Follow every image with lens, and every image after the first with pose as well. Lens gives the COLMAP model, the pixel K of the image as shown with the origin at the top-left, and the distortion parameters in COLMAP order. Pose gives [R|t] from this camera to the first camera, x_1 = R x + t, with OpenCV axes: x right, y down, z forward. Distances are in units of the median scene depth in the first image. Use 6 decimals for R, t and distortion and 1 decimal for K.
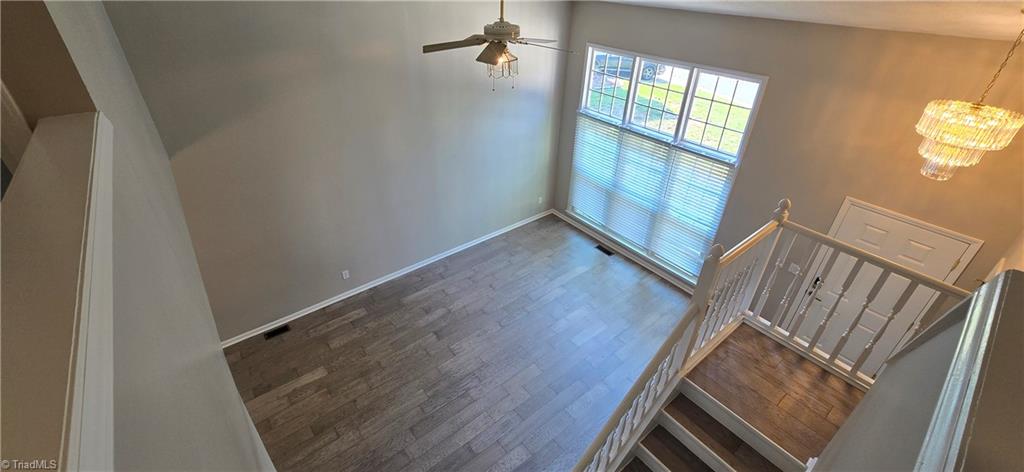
lens RADIAL K [[417.5, 0, 509.6], [0, 417.5, 226.1], [0, 0, 1]] dist [-0.001044, 0.000517]
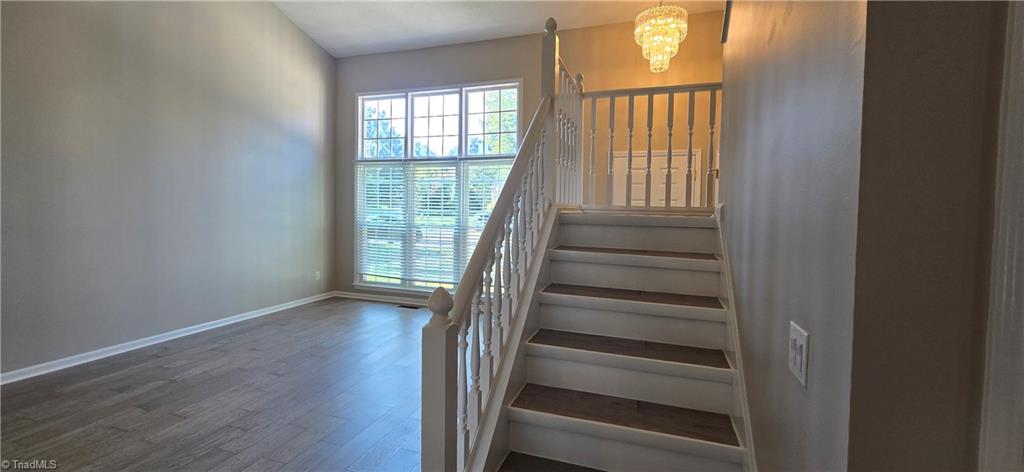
lens RADIAL K [[417.5, 0, 509.6], [0, 417.5, 226.1], [0, 0, 1]] dist [-0.001044, 0.000517]
pose [[0.847366, -0.032508, 0.530013, -0.048920], [0.282609, 0.872633, -0.398302, 0.380146], [-0.449558, 0.487294, 0.748627, 0.256358]]
